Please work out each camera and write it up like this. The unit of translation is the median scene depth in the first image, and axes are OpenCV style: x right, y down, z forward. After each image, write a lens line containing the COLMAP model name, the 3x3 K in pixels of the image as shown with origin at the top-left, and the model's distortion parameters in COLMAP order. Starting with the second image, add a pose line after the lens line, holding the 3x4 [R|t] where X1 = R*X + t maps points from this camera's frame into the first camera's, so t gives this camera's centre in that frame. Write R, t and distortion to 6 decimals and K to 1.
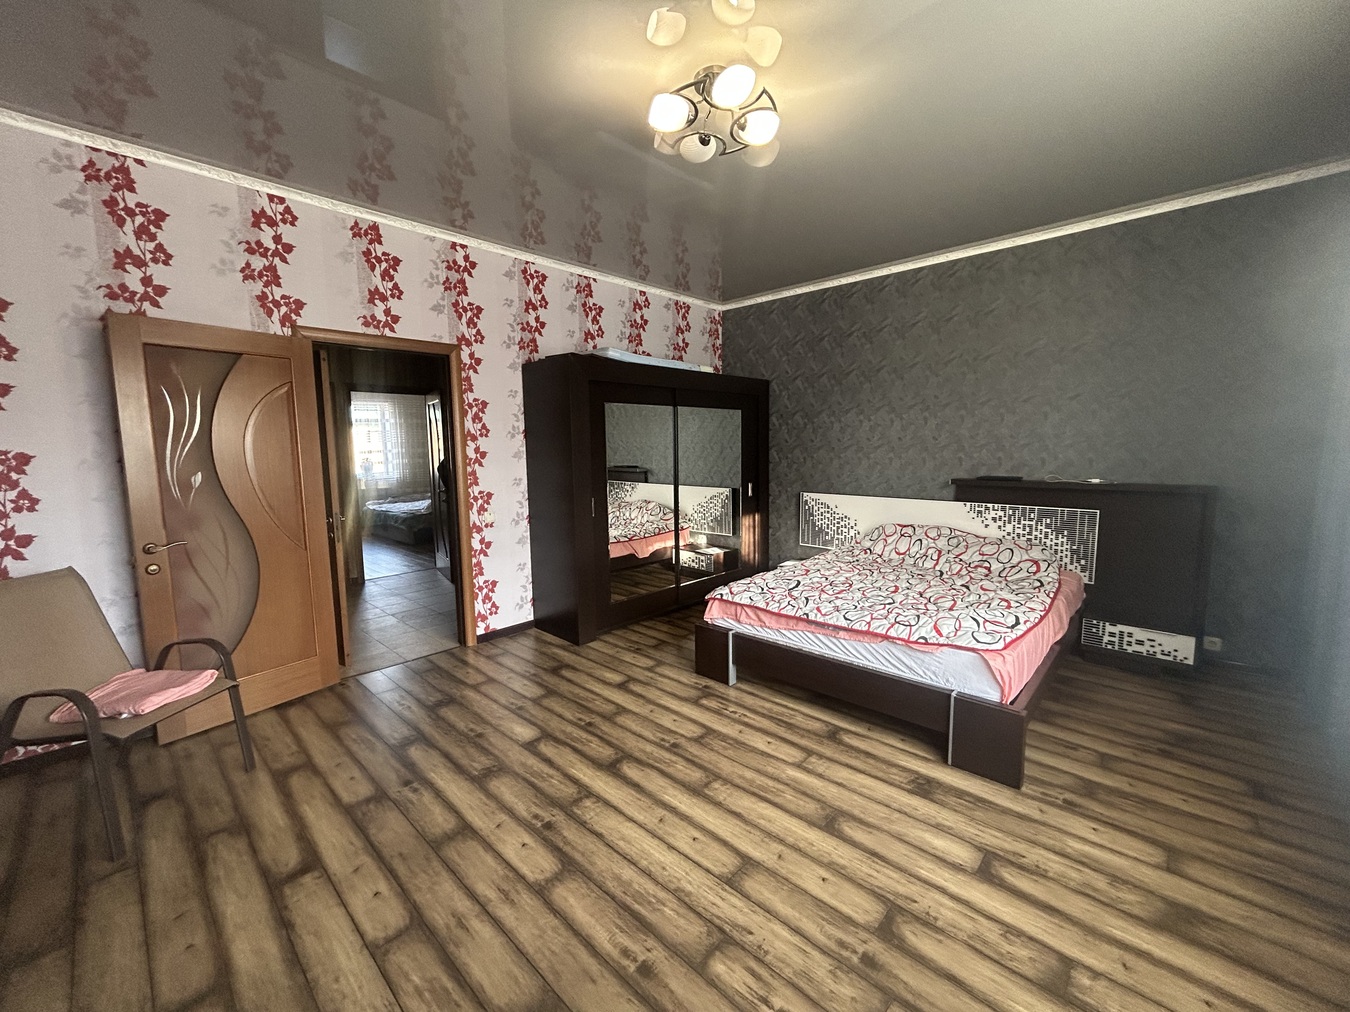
lens RADIAL K [[544.2, 0, 675.1], [0, 544.2, 506.5], [0, 0, 1]] dist [-0.004567, 0.000809]
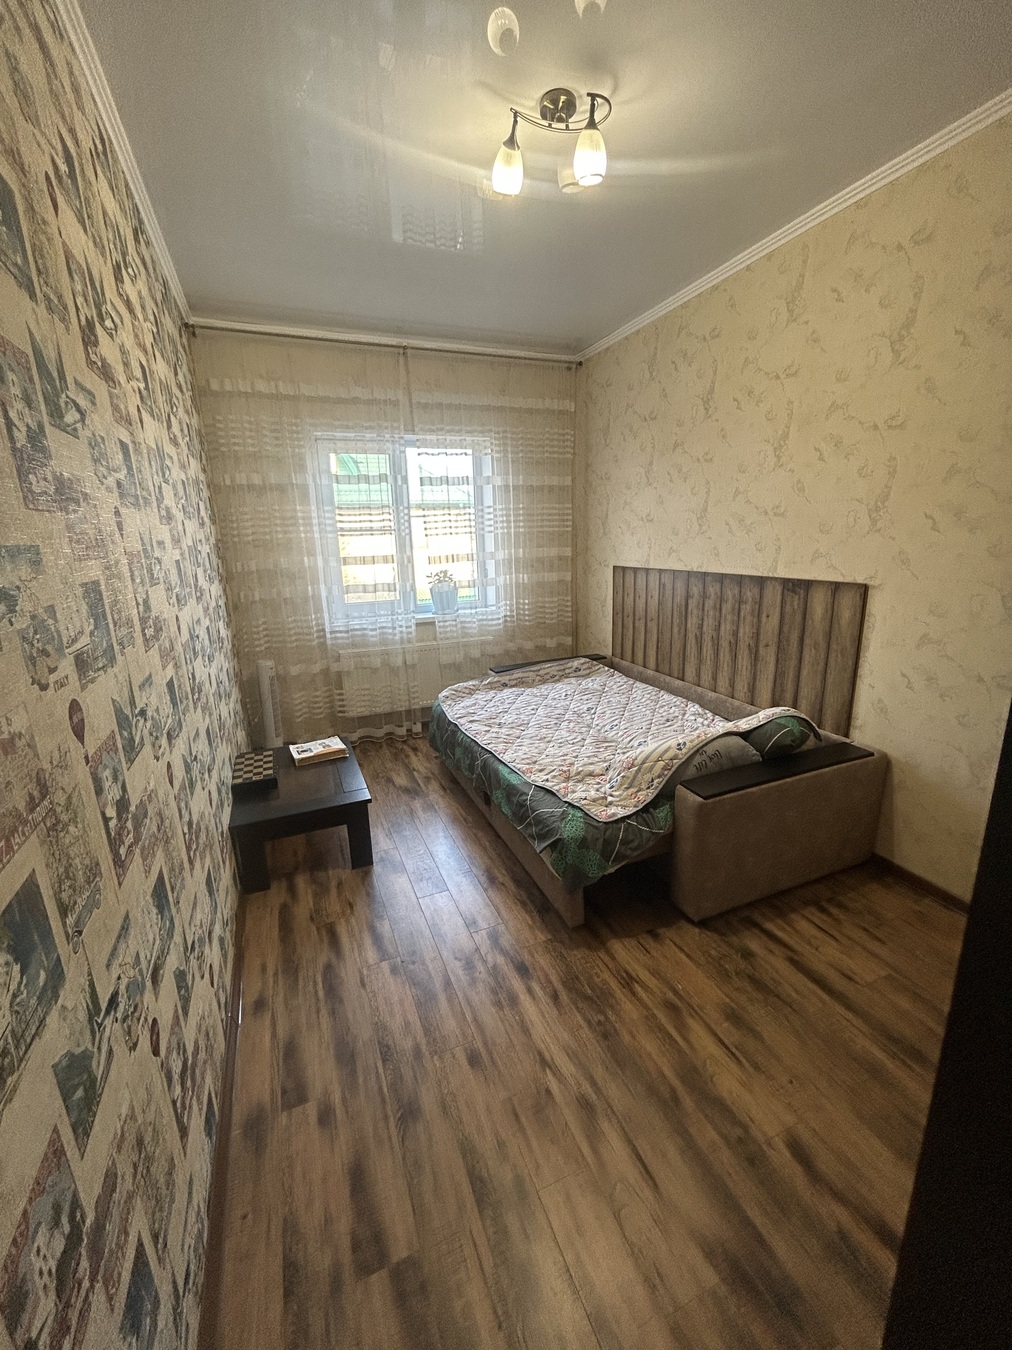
lens RADIAL K [[544.2, 0, 505.5], [0, 544.2, 674.0], [0, 0, 1]] dist [-0.004567, 0.000809]
pose [[0.917493, 0.079996, -0.389624, -0.339998], [-0.018886, 0.987223, 0.158219, -0.077651], [0.397303, -0.137806, 0.907282, 0.602559]]
